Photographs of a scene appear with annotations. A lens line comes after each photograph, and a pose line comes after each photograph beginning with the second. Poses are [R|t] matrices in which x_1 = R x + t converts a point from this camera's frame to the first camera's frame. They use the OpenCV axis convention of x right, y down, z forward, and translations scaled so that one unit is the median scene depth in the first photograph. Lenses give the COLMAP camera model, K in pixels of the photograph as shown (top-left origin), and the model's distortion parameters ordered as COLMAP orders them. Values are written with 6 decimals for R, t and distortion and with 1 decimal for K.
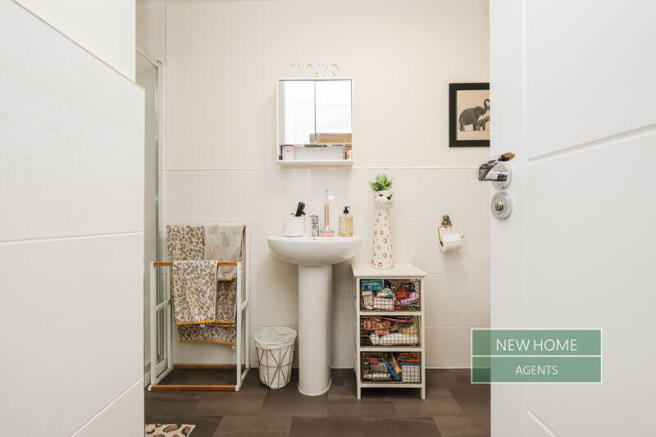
lens RADIAL K [[285.3, 0, 329.6], [0, 285.3, 220.1], [0, 0, 1]] dist [-0.007488, 0.000661]
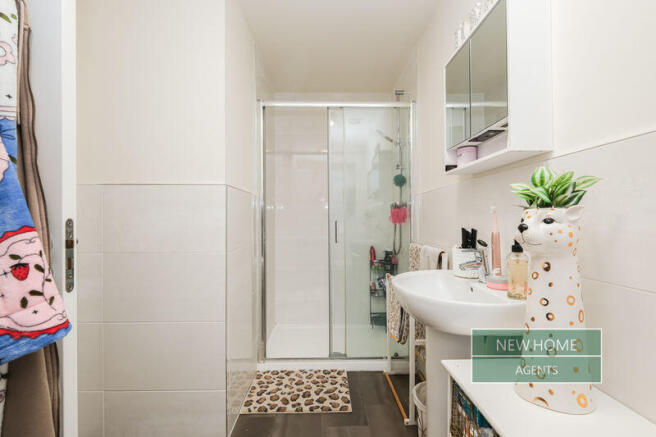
lens RADIAL K [[285.3, 0, 328.3], [0, 285.3, 218.6], [0, 0, 1]] dist [-0.007488, 0.000661]
pose [[0.036120, 0.001857, -0.999346, 0.586847], [0.001109, 0.999998, 0.001898, -0.091778], [0.999347, -0.001177, 0.036118, 0.659262]]
